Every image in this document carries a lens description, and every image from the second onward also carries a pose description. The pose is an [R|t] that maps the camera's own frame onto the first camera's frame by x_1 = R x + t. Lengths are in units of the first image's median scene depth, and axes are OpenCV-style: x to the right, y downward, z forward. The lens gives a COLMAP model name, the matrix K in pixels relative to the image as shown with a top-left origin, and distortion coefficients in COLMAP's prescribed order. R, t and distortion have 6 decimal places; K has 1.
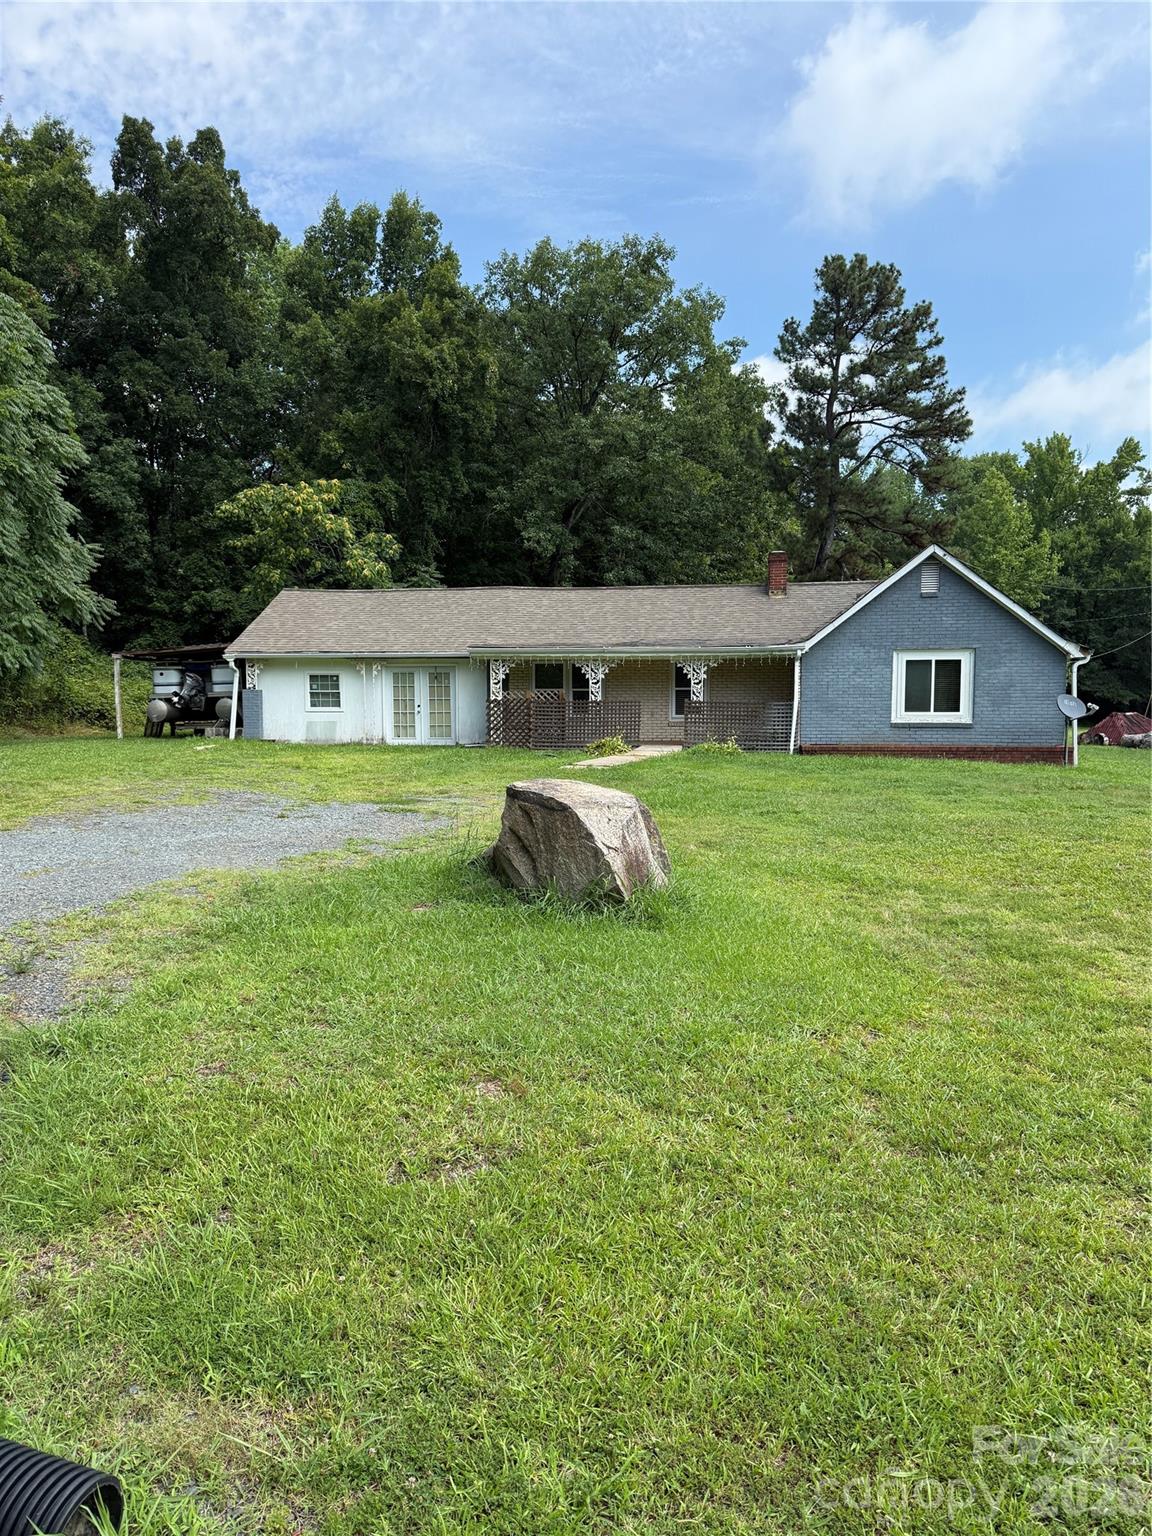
lens RADIAL K [[1076.2, 0, 624.2], [0, 1076.2, 789.7], [0, 0, 1]] dist [0.155888, -0.273654]
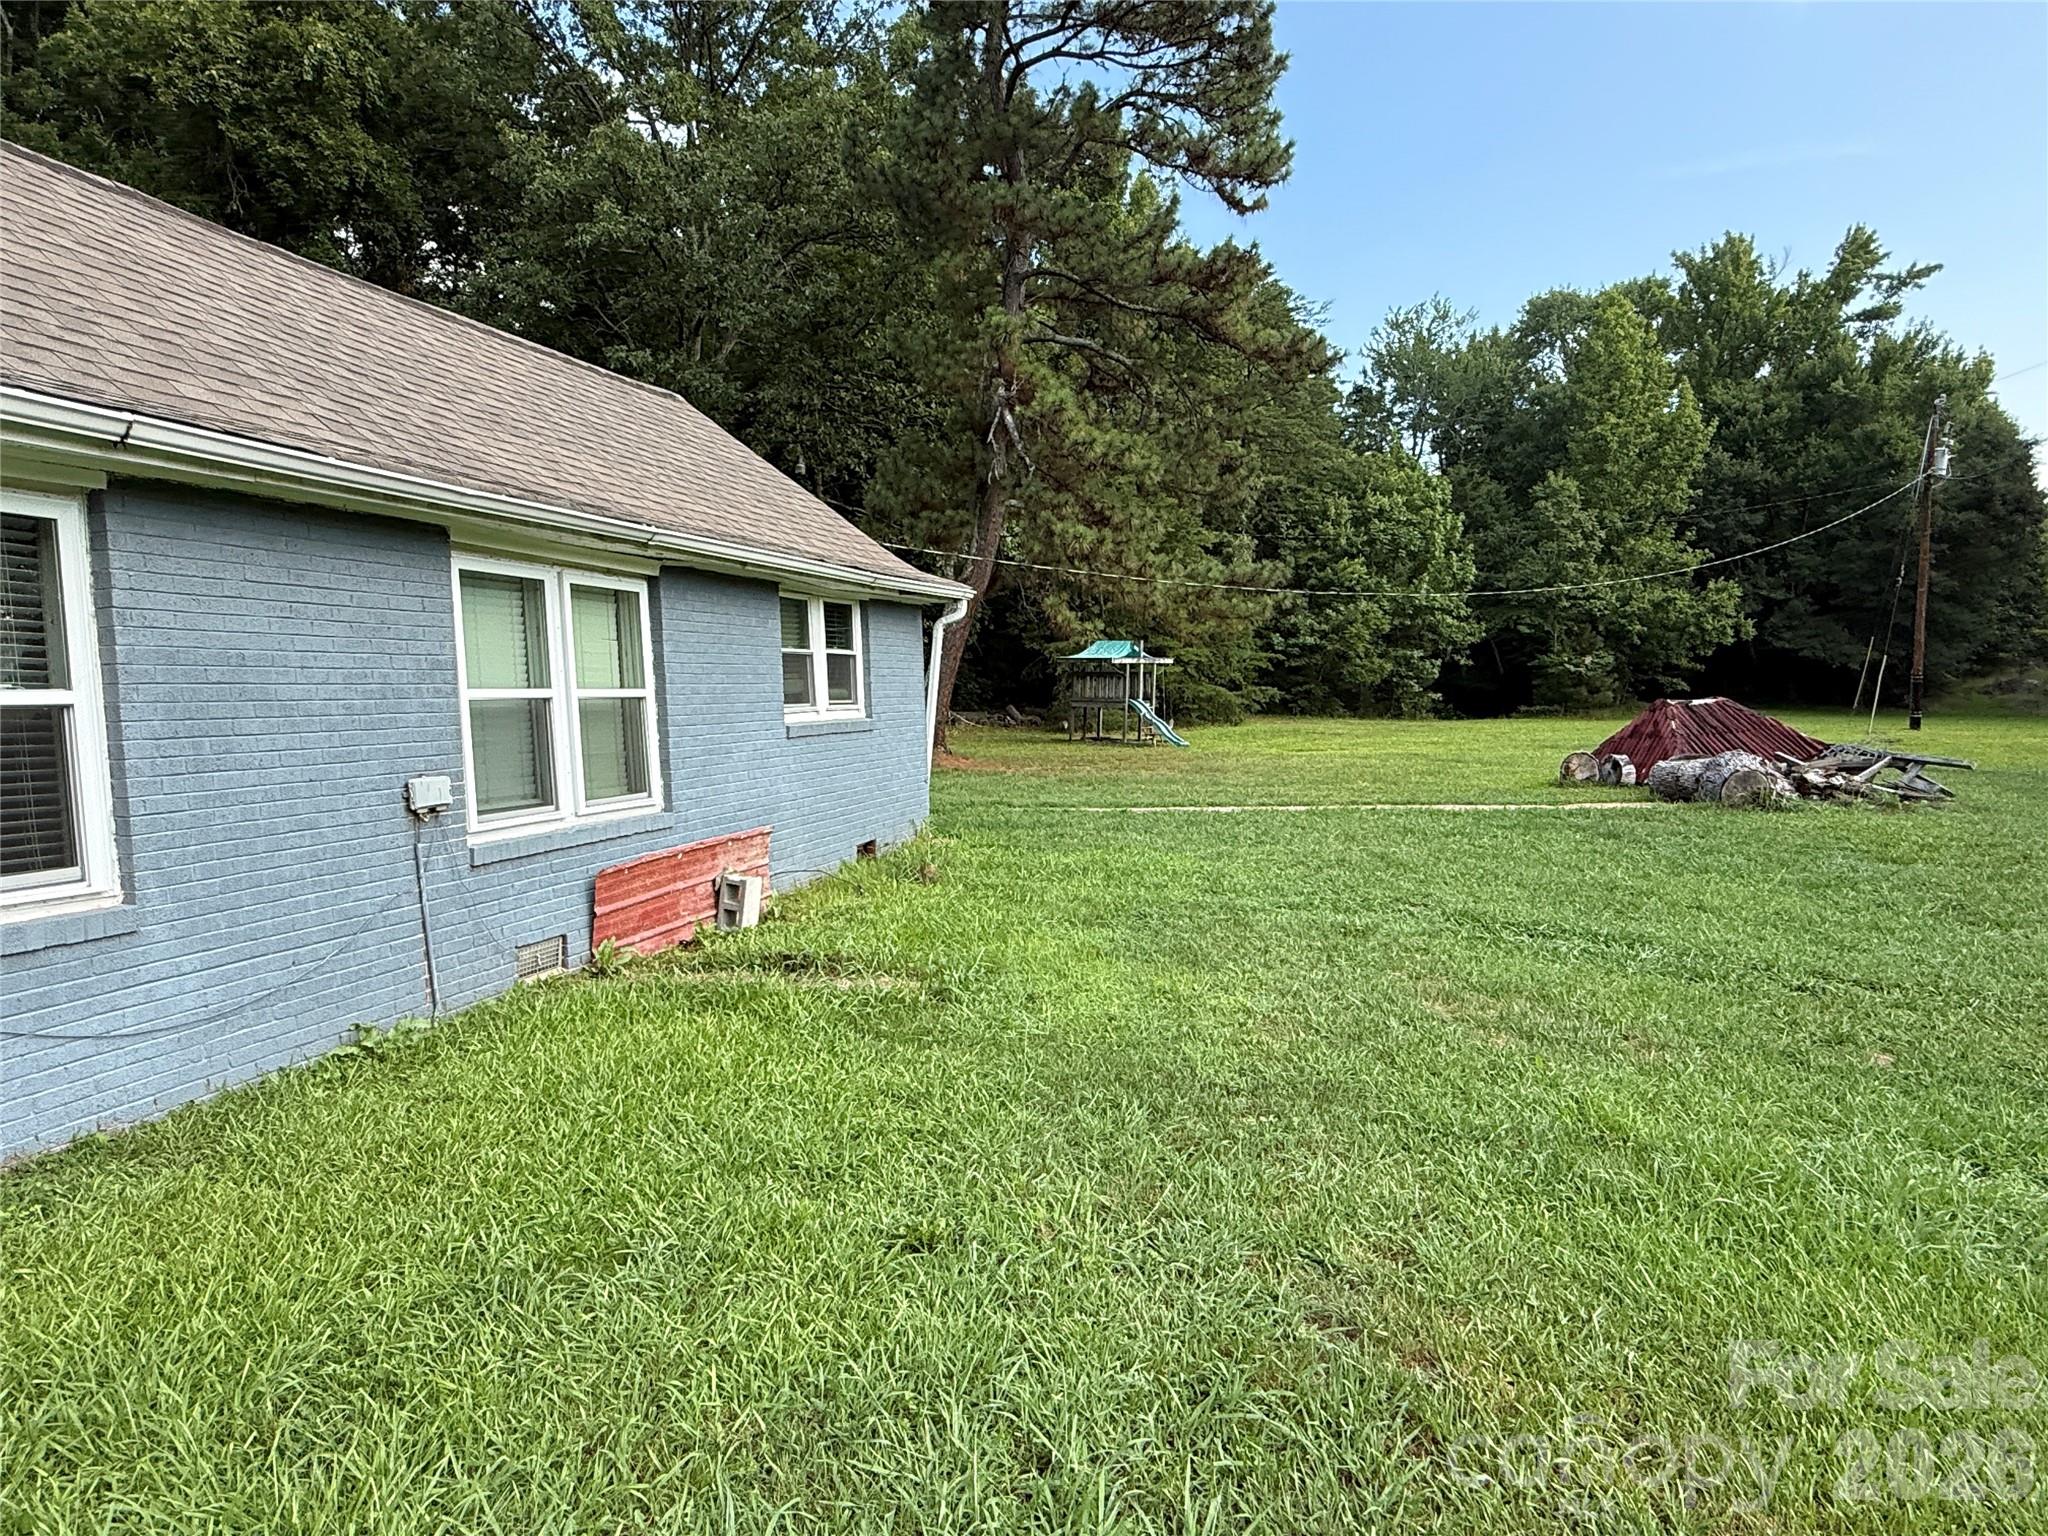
lens RADIAL K [[1333.4, 0, 1024.0], [0, 1333.4, 768.0], [0, 0, 1]] dist [0.005621, 0.001030]
pose [[0.984515, -0.027502, -0.173130, 0.498149], [0.022737, 0.999308, -0.029446, -0.060747], [0.173820, 0.025053, 0.984459, 0.815699]]
